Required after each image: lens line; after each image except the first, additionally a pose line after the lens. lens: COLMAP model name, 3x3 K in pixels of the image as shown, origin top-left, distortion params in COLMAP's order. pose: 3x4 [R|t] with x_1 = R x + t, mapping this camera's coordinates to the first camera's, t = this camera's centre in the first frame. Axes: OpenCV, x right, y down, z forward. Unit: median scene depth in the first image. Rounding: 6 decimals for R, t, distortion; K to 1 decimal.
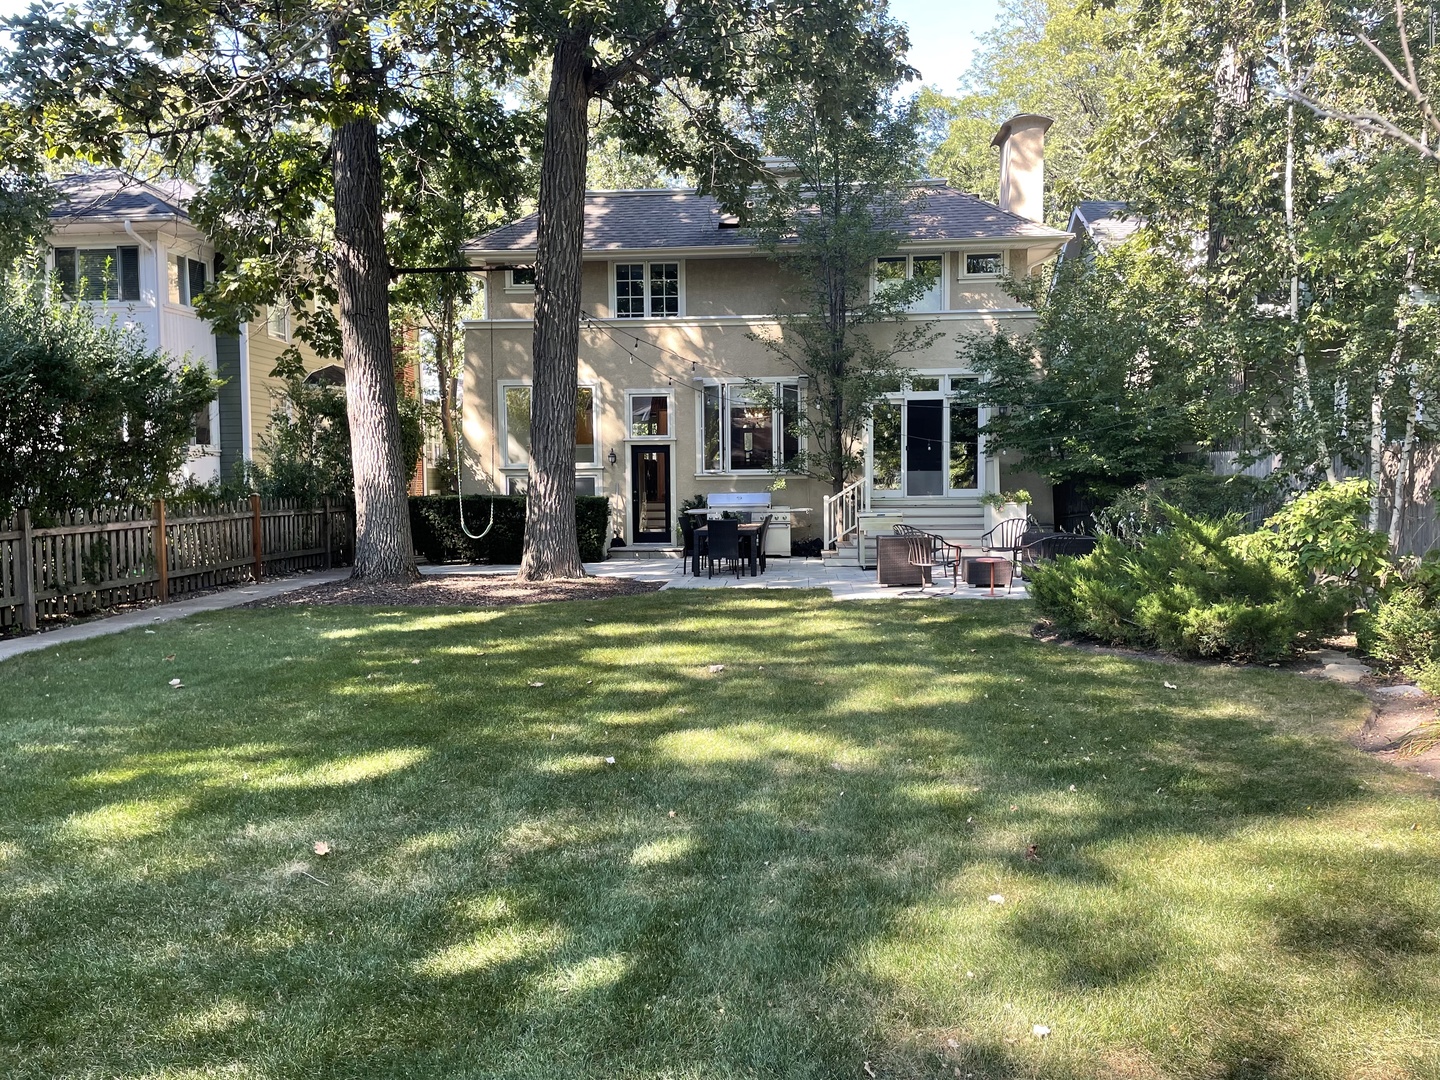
lens RADIAL K [[1073.2, 0, 718.4], [0, 1073.2, 541.3], [0, 0, 1]] dist [0.063207, -0.024931]
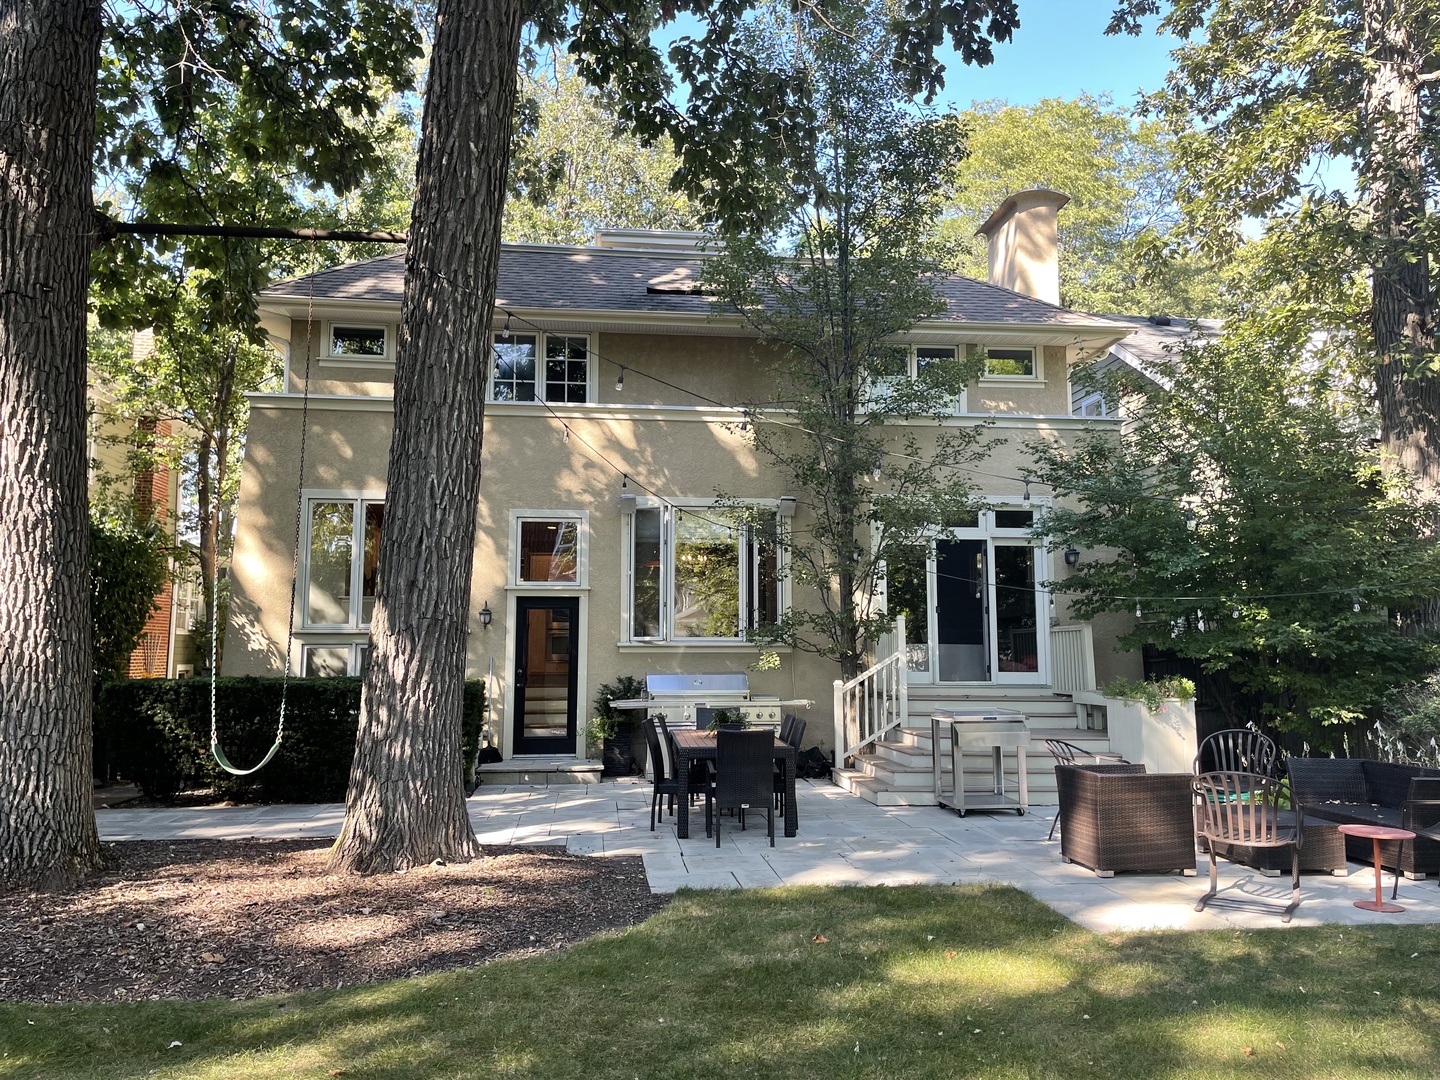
lens RADIAL K [[1073.2, 0, 713.6], [0, 1073.2, 536.4], [0, 0, 1]] dist [0.063207, -0.024931]
pose [[0.982902, 0.031853, 0.181354, -0.084696], [-0.001477, 0.986255, -0.165221, -0.020400], [-0.184124, 0.162128, 0.969439, 0.365154]]
